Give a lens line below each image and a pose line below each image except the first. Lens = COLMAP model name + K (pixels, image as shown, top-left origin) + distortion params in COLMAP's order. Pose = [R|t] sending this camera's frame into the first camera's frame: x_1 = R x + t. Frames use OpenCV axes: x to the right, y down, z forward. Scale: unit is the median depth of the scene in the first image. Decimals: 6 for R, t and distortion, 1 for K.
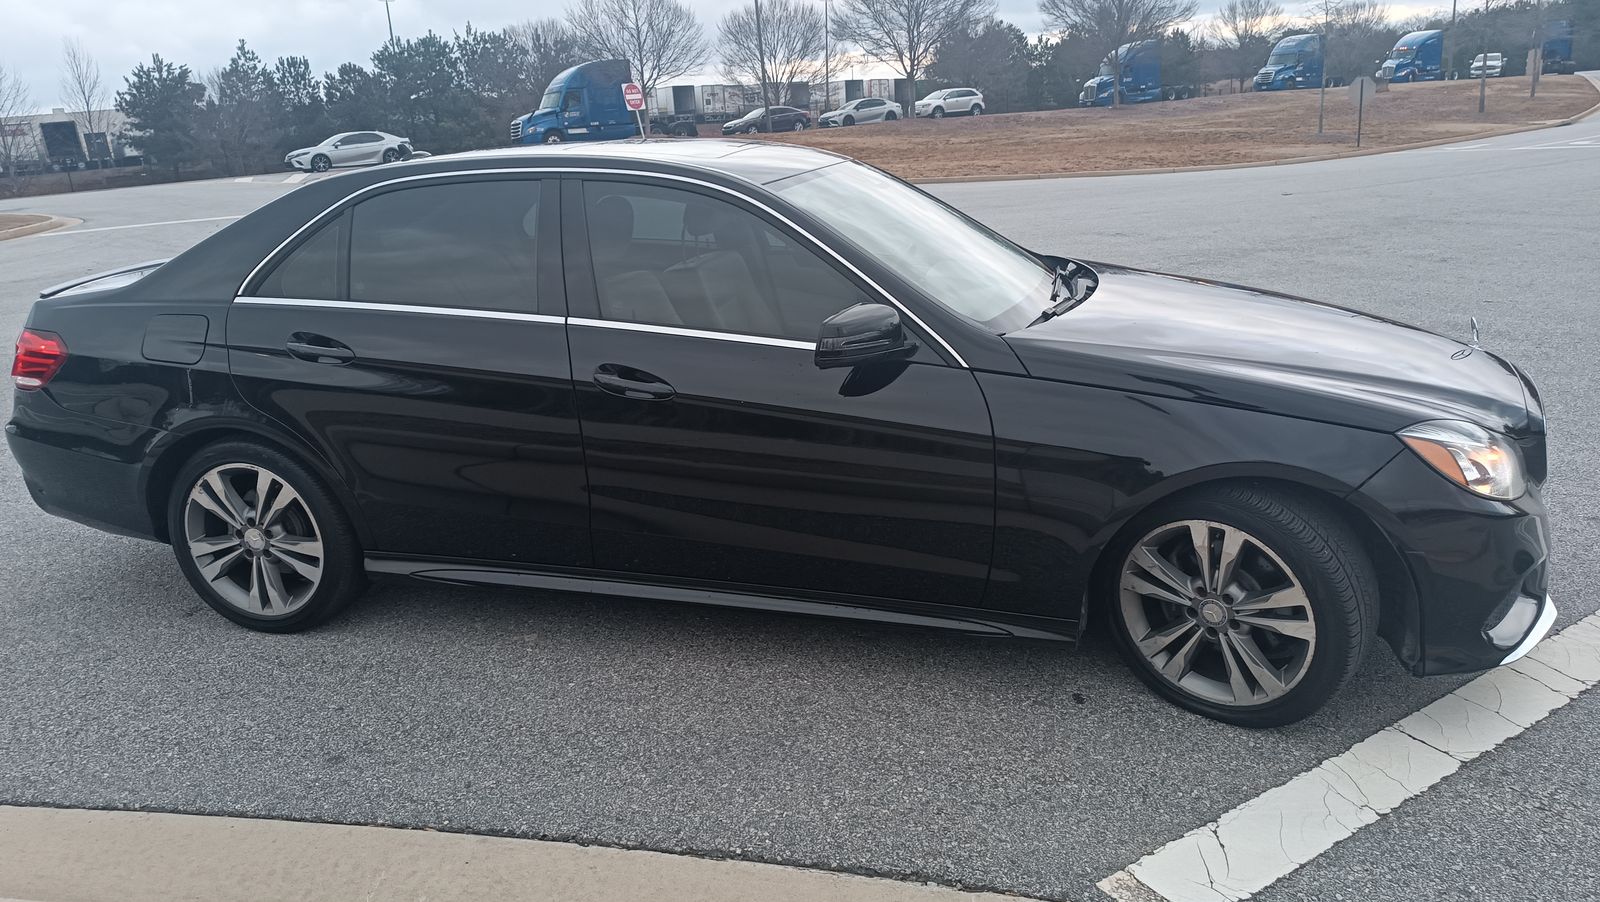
lens RADIAL K [[1191.3, 0, 800.7], [0, 1191.3, 421.4], [0, 0, 1]] dist [0.025293, -0.007537]
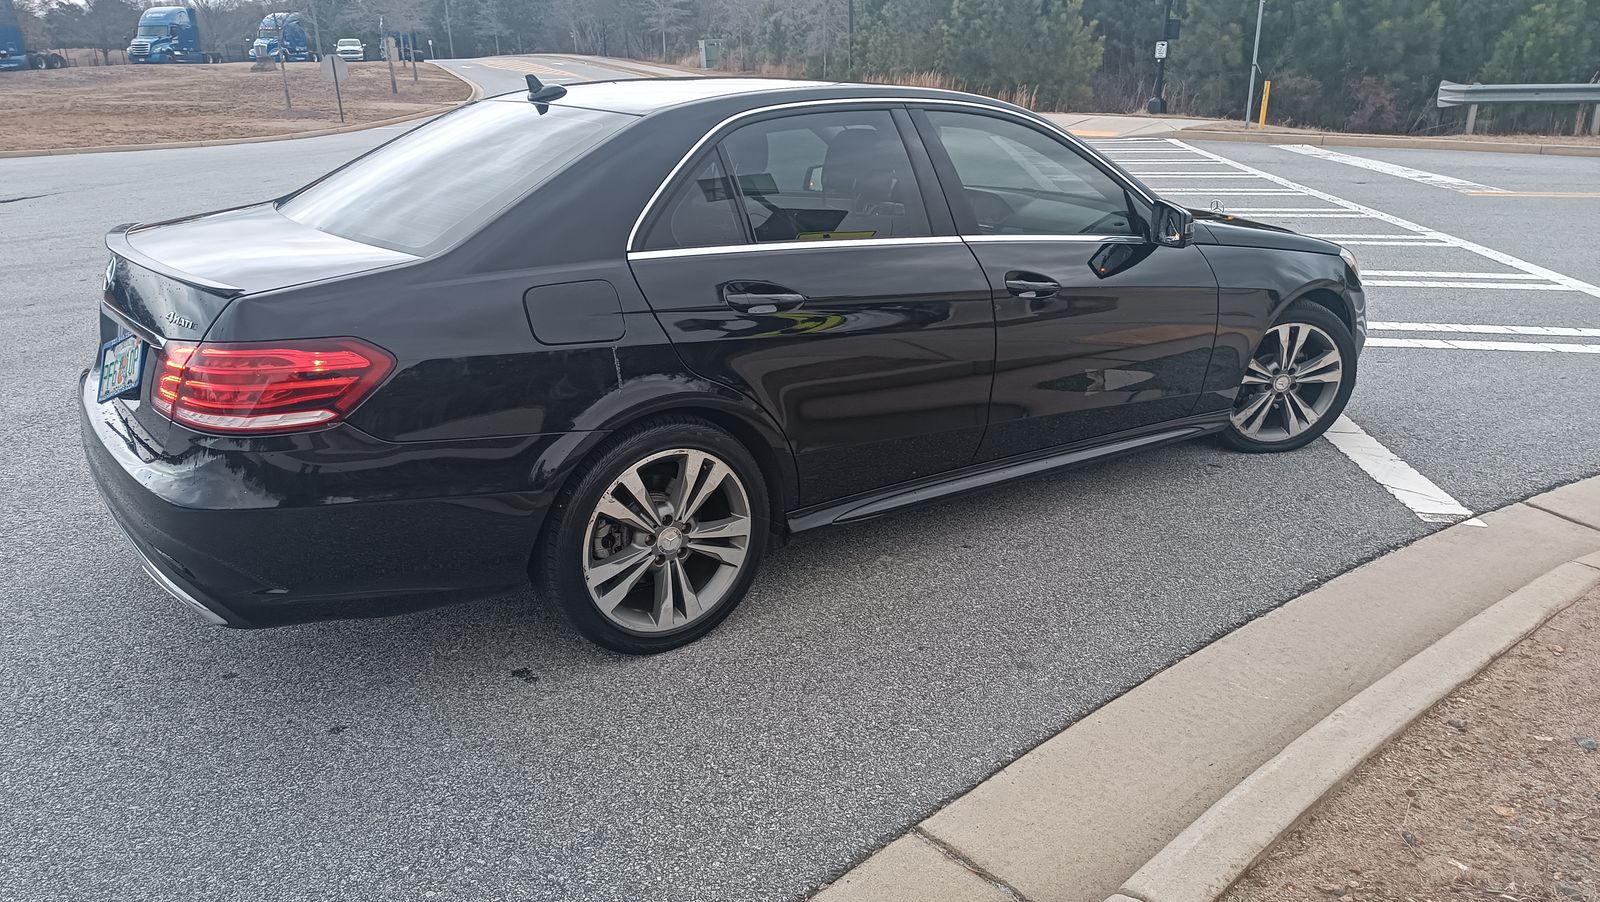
lens RADIAL K [[1191.3, 0, 800.7], [0, 1191.3, 421.4], [0, 0, 1]] dist [0.025293, -0.007537]
pose [[0.616249, -0.190123, 0.764258, -1.033220], [0.178522, 0.978885, 0.099566, -0.050576], [-0.767051, 0.075080, 0.637178, 0.391239]]
